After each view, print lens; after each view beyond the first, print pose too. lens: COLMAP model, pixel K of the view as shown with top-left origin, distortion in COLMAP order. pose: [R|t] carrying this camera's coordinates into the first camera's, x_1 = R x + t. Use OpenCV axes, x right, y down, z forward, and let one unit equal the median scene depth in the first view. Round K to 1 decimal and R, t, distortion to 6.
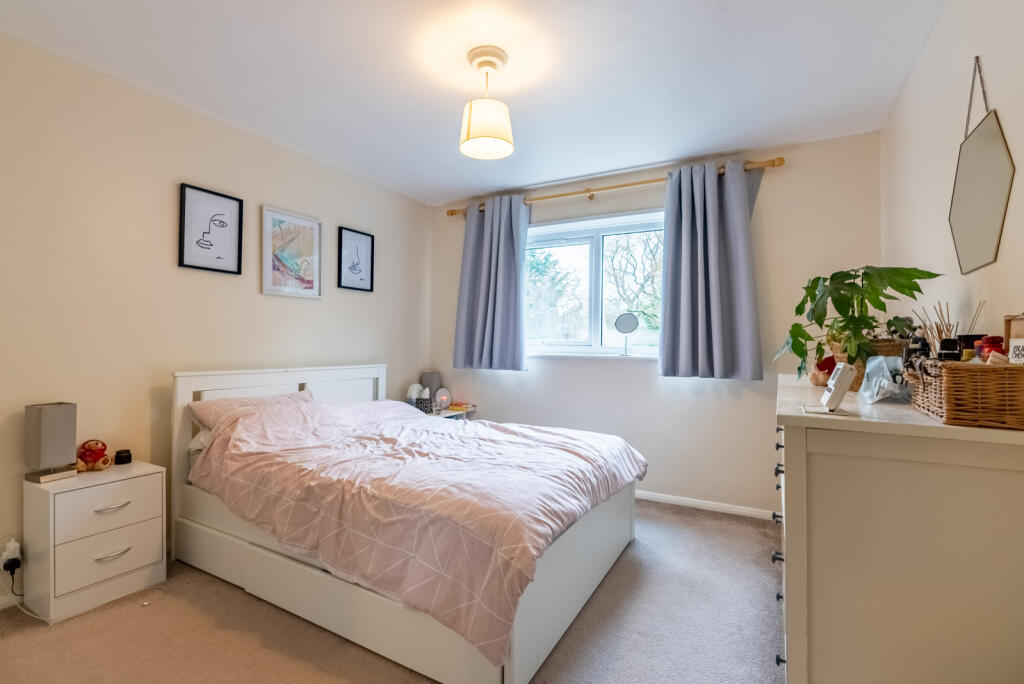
lens RADIAL K [[470.9, 0, 517.4], [0, 470.9, 344.7], [0, 0, 1]] dist [-0.011476, 0.004332]
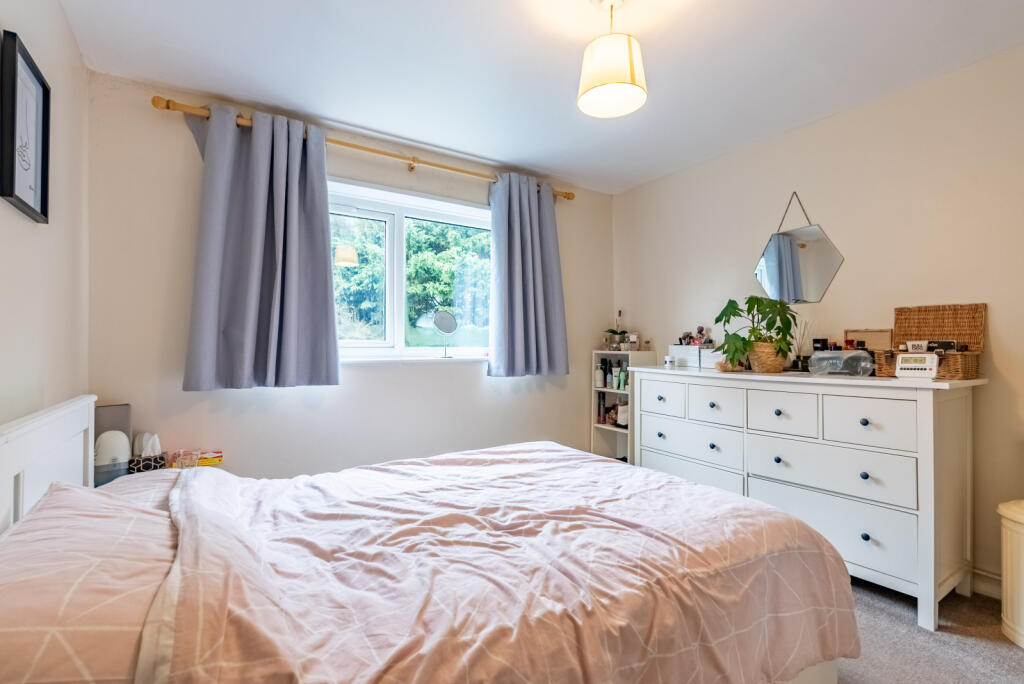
lens RADIAL K [[470.9, 0, 517.4], [0, 470.9, 344.7], [0, 0, 1]] dist [-0.011476, 0.004332]
pose [[0.459852, -0.006899, 0.887969, -0.527984], [0.008087, 0.999961, 0.003581, -0.004386], [-0.887959, 0.005534, 0.459889, 0.486055]]
